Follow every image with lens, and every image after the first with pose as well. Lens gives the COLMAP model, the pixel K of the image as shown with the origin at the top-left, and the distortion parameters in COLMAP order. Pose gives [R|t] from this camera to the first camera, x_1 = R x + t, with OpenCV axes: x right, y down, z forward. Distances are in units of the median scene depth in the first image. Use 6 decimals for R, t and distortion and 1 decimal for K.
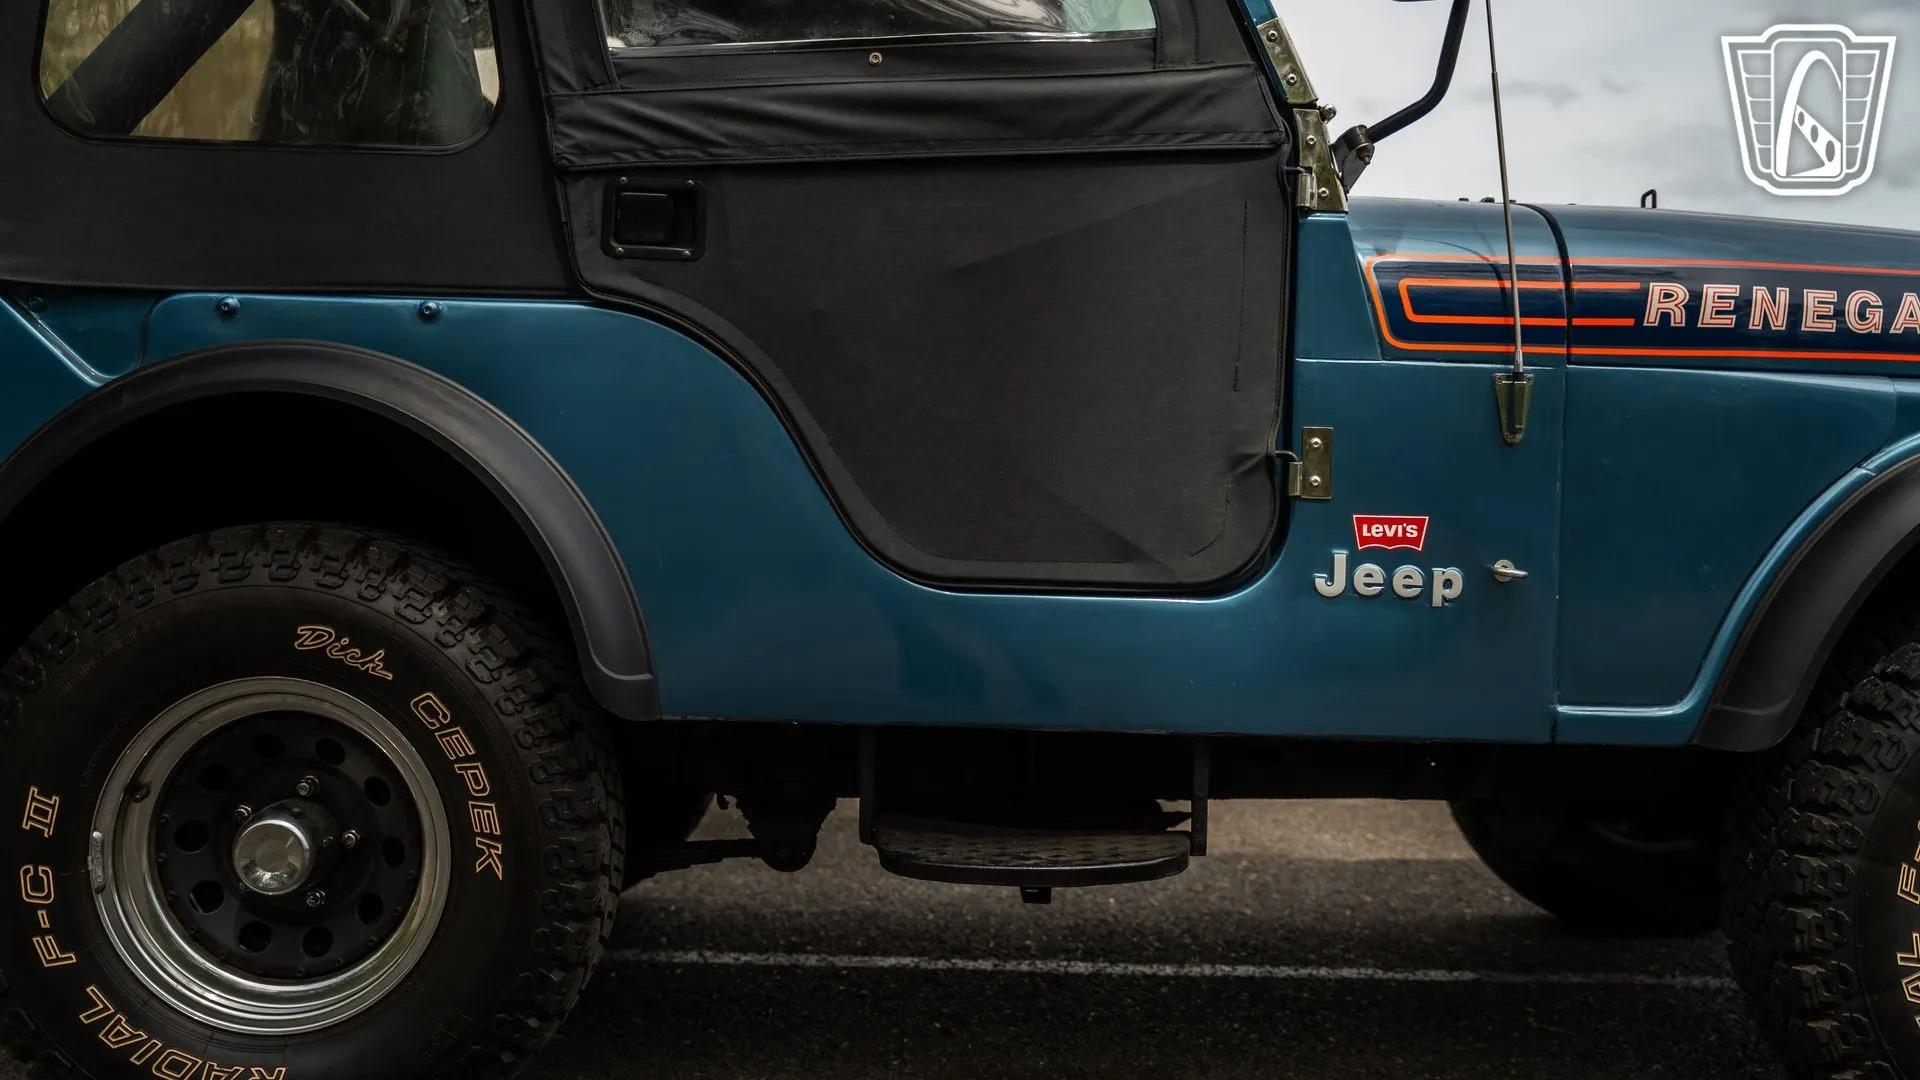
lens RADIAL K [[1876.7, 0, 959.1], [0, 1876.7, 533.7], [0, 0, 1]] dist [-0.070914, 0.180569]
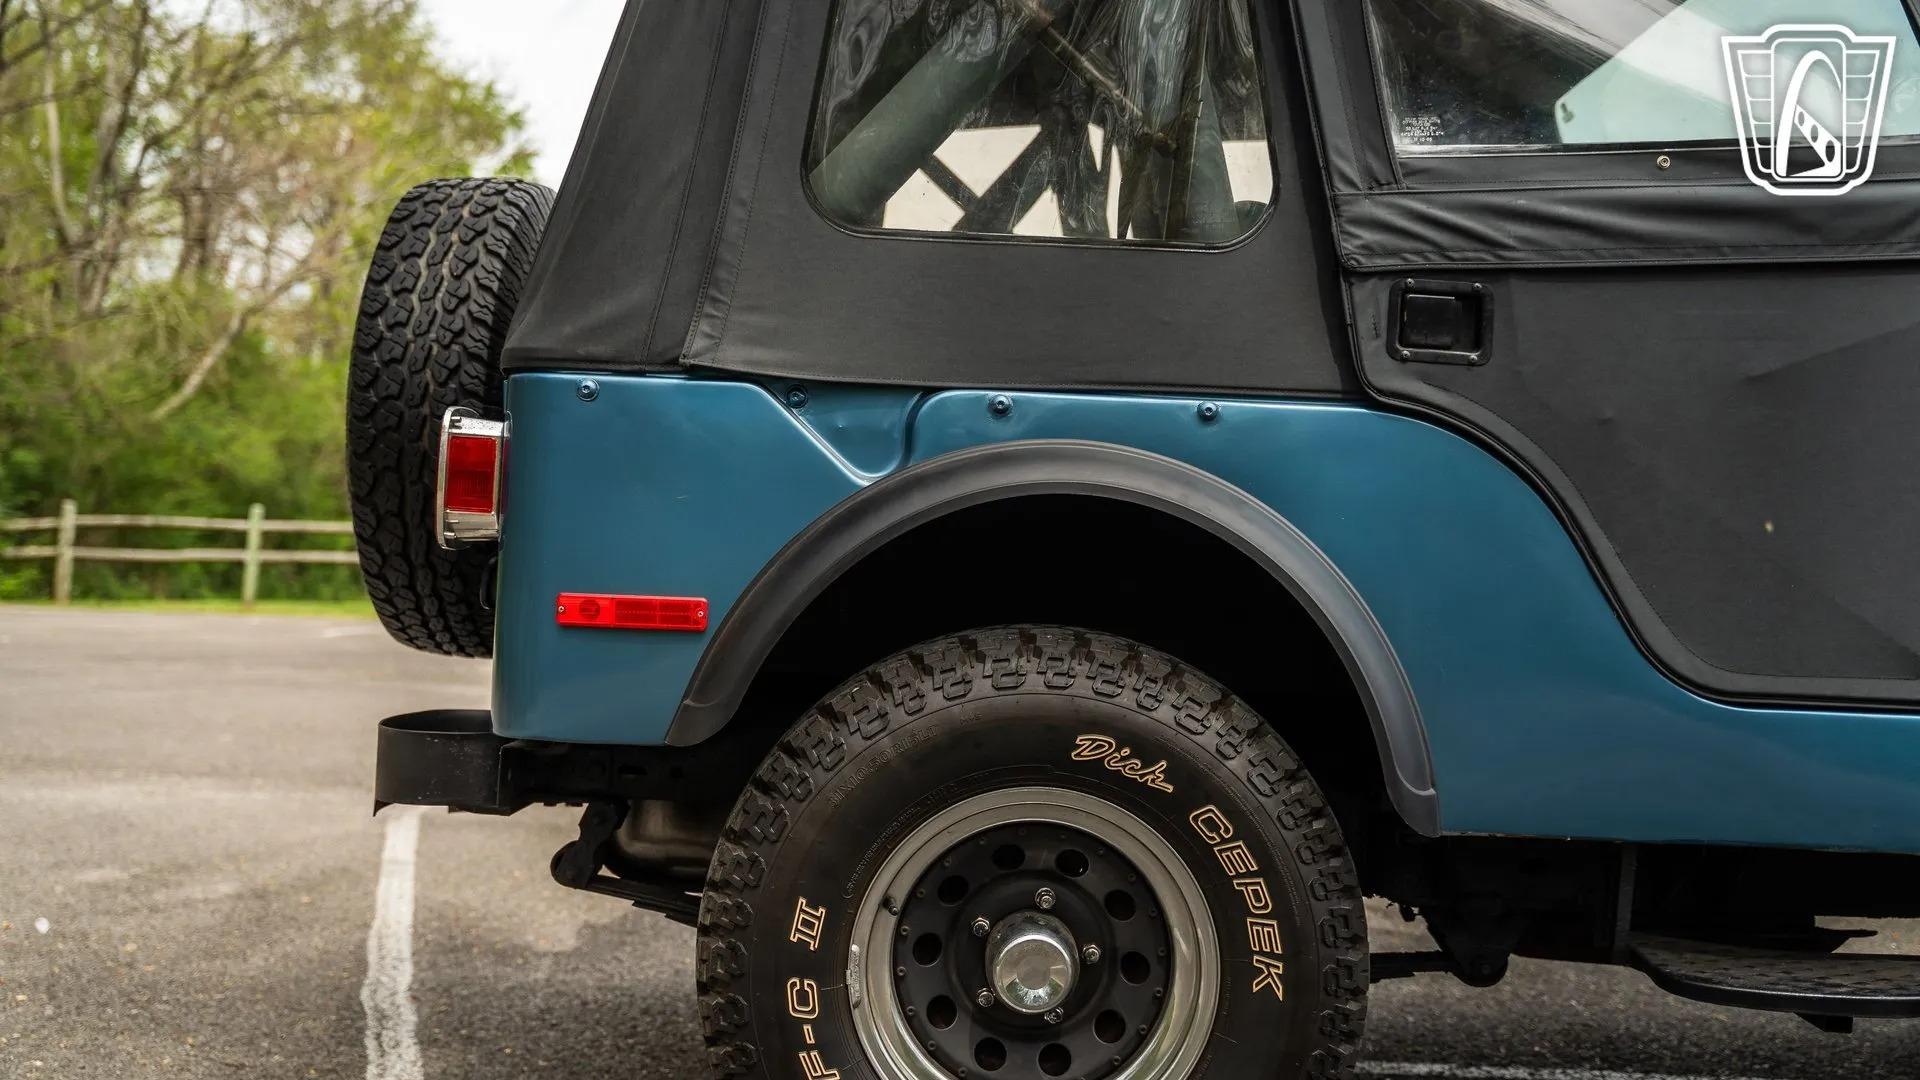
lens RADIAL K [[1878.2, 0, 956.9], [0, 1878.2, 543.6], [0, 0, 1]] dist [-0.082097, 0.219706]
pose [[0.999825, 0.012493, -0.013937, -0.400740], [-0.012870, 0.999544, -0.027310, -0.022606], [0.013589, 0.027485, 0.999530, 0.023306]]
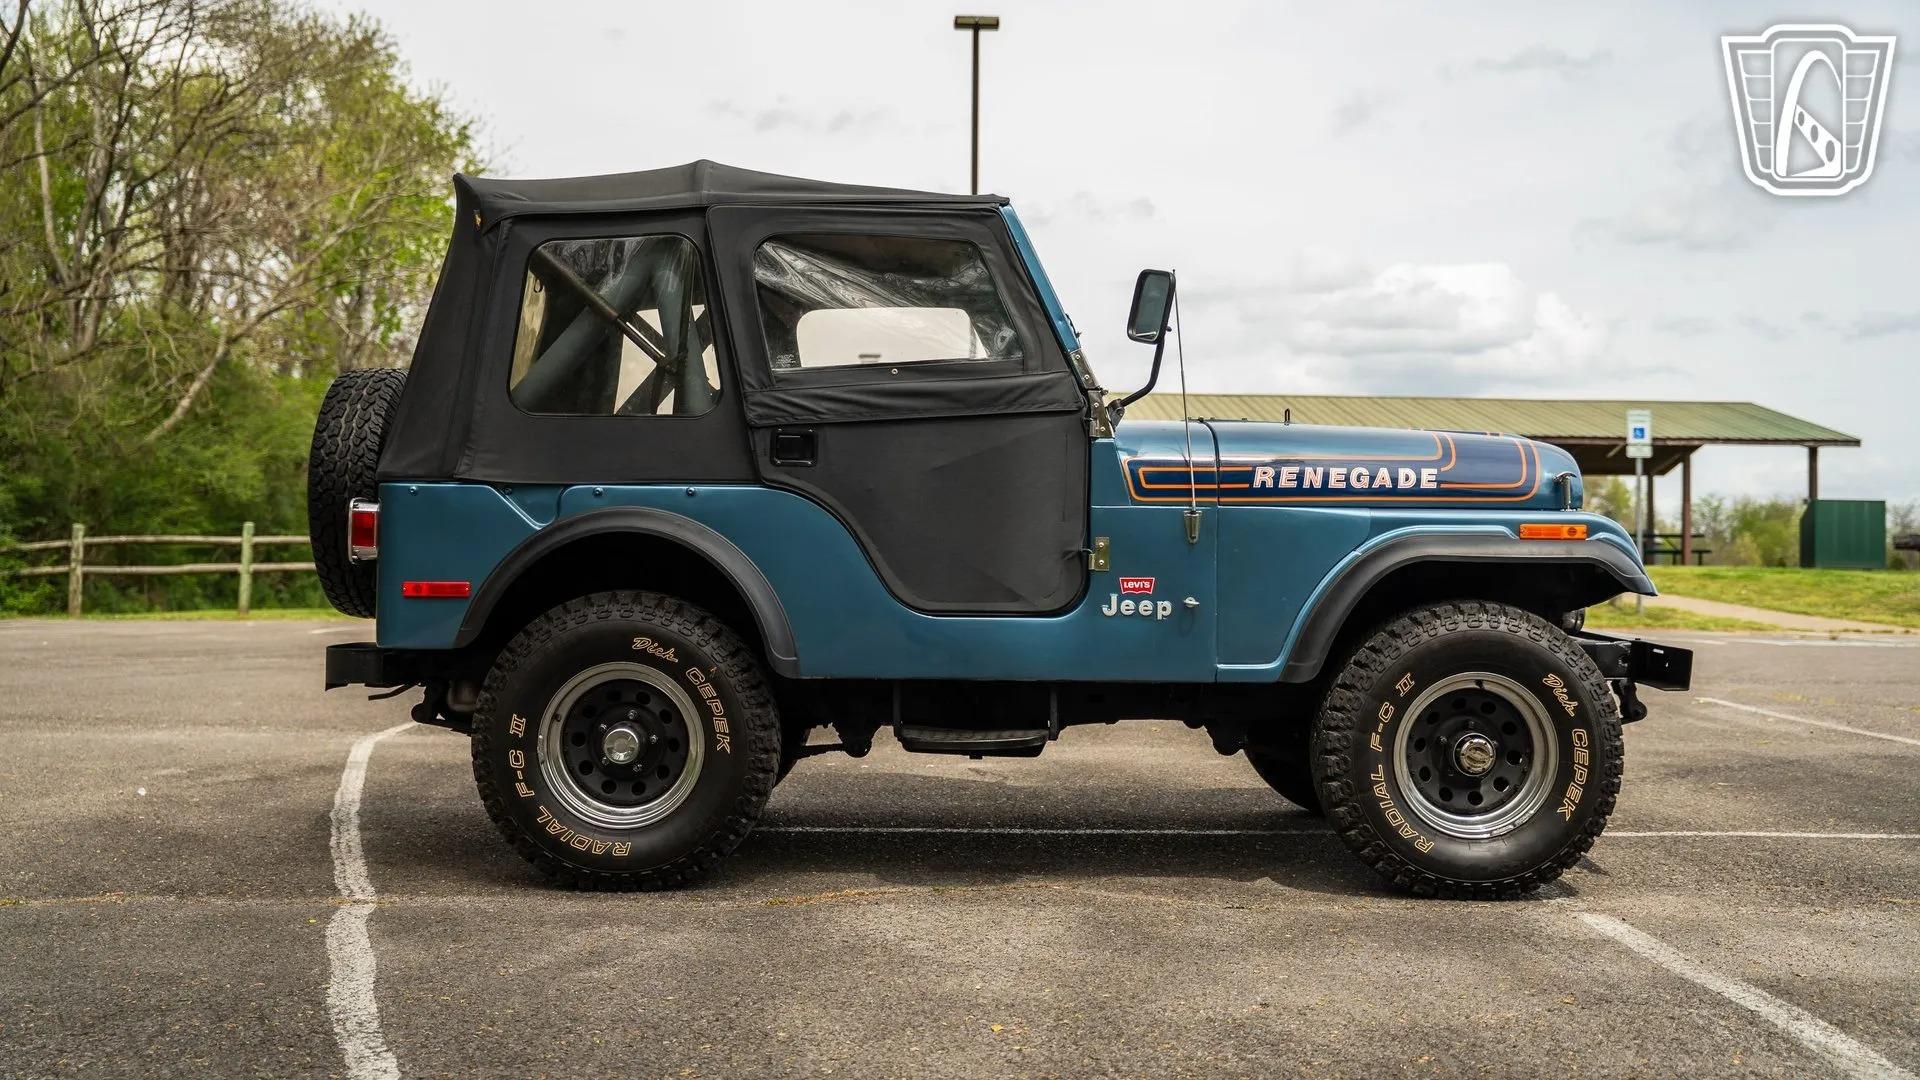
lens RADIAL K [[1878.2, 0, 956.9], [0, 1878.2, 543.6], [0, 0, 1]] dist [-0.082097, 0.219706]
pose [[0.999785, -0.019266, -0.007672, 0.040586], [0.019104, 0.999602, -0.020748, -0.008233], [0.008068, 0.020597, 0.999755, -1.173700]]
